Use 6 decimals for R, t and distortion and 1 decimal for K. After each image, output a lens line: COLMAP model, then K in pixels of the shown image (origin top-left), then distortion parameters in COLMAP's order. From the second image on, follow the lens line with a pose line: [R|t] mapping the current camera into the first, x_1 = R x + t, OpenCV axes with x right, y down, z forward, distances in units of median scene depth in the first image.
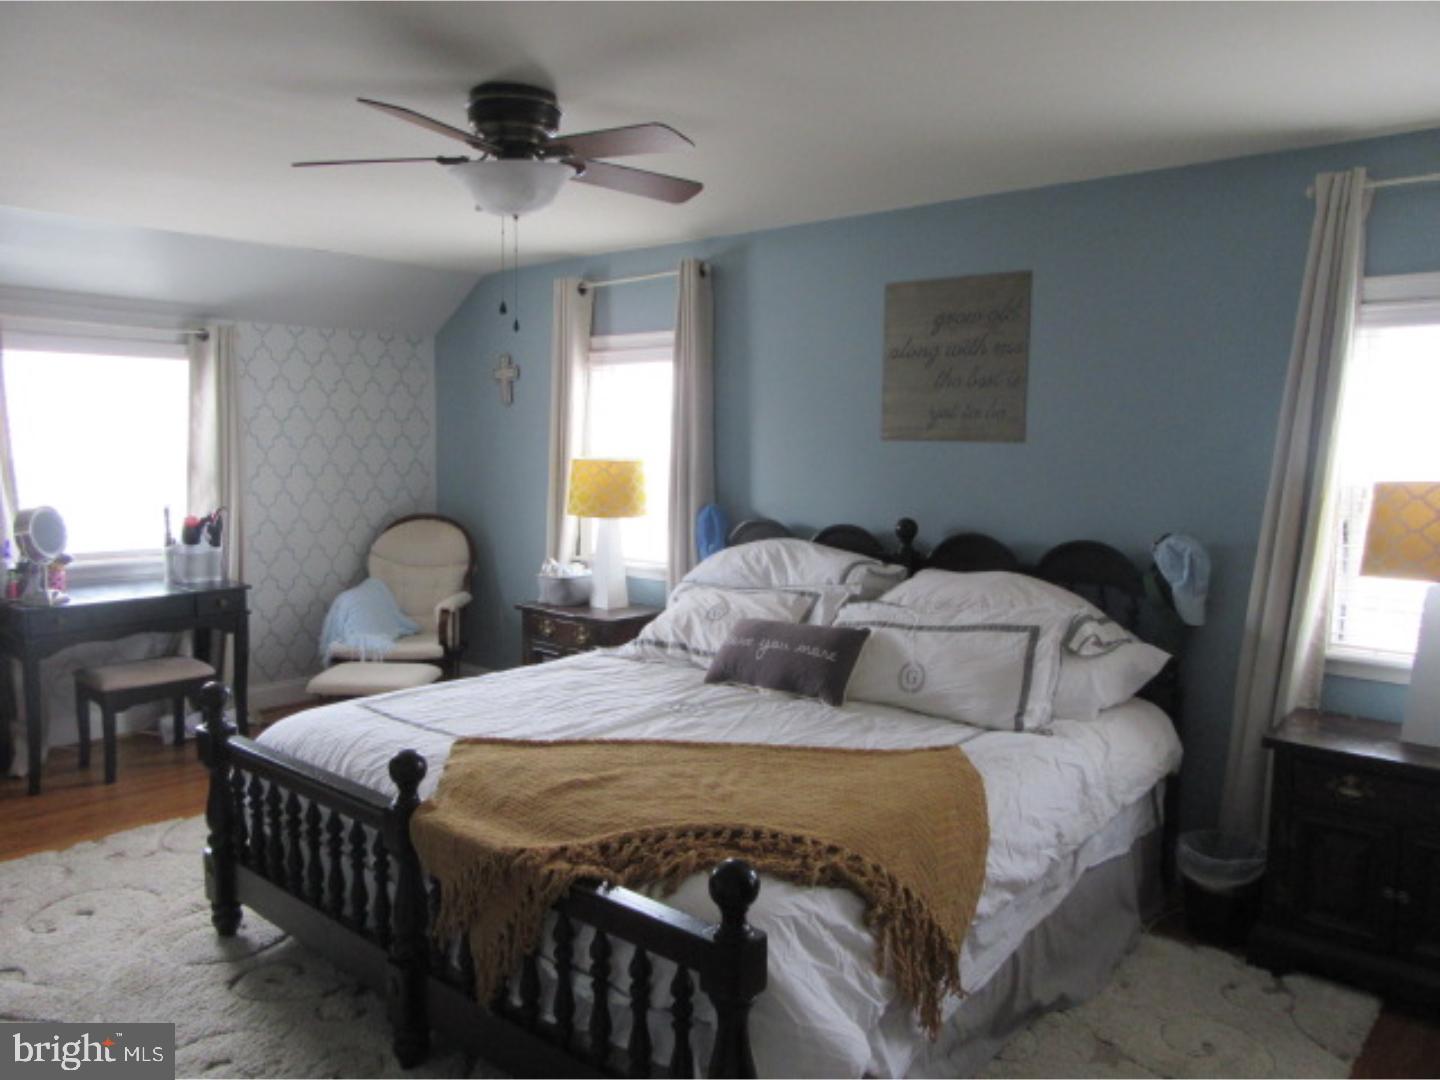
lens RADIAL K [[1067.9, 0, 718.6], [0, 1067.9, 533.9], [0, 0, 1]] dist [-0.003489, 0.003255]
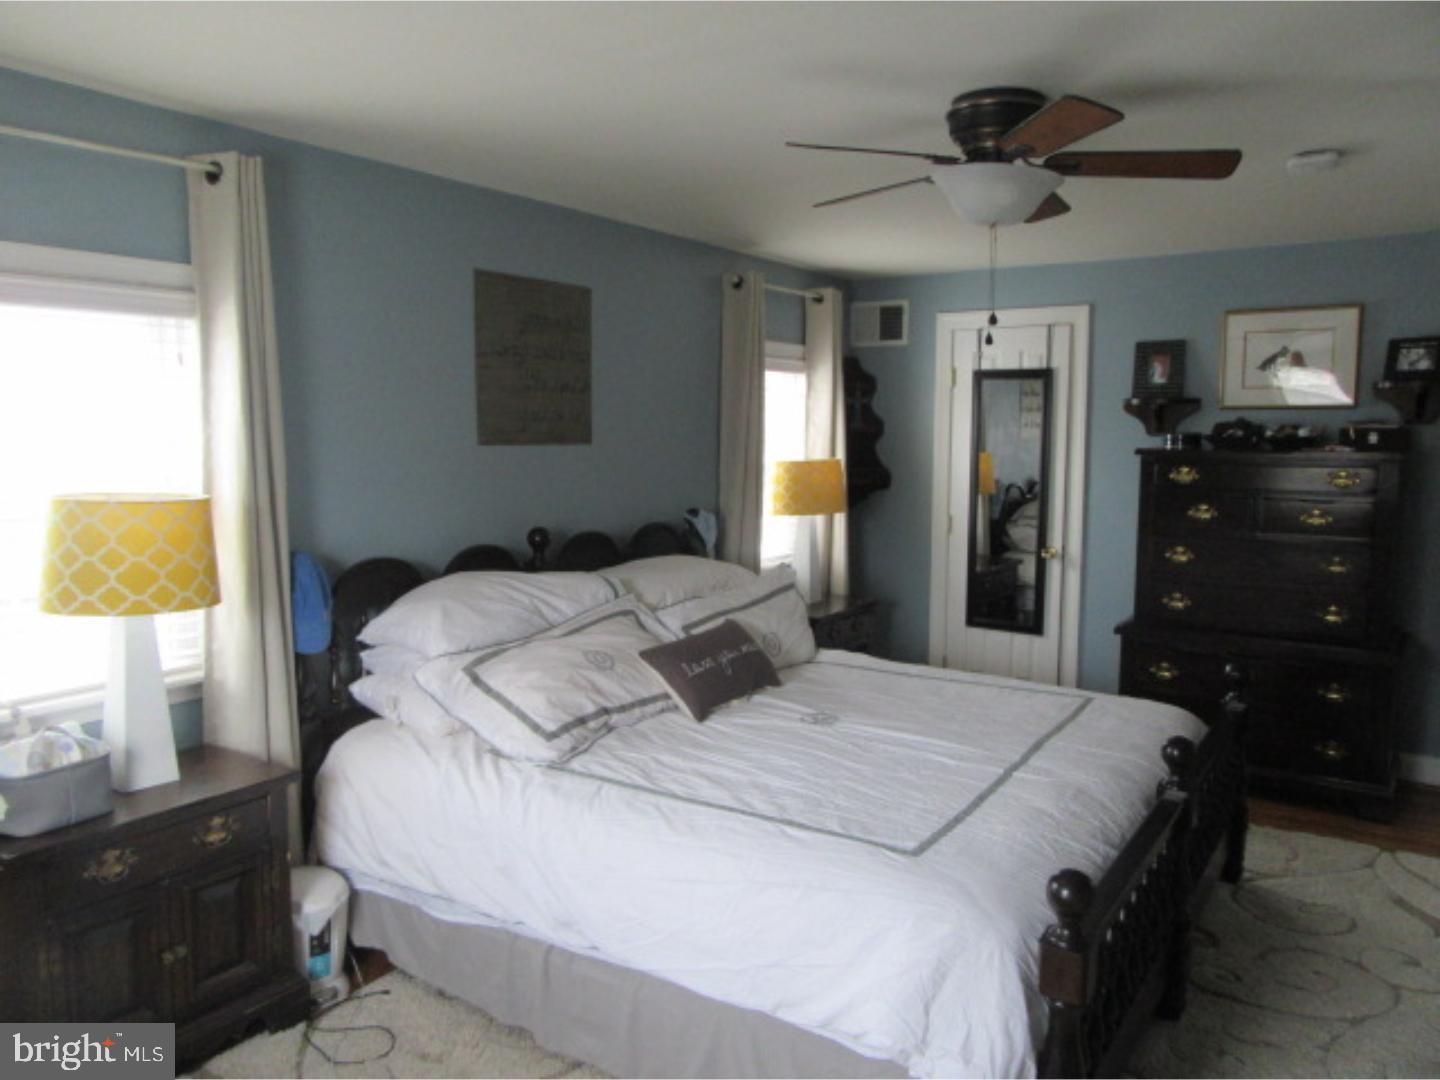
lens RADIAL K [[1067.9, 0, 718.6], [0, 1067.9, 533.9], [0, 0, 1]] dist [-0.003489, 0.003255]
pose [[-0.150732, -0.124683, 0.980680, -0.815702], [0.075567, 0.987659, 0.137185, -0.131858], [-0.985682, 0.094785, -0.139450, 1.009108]]
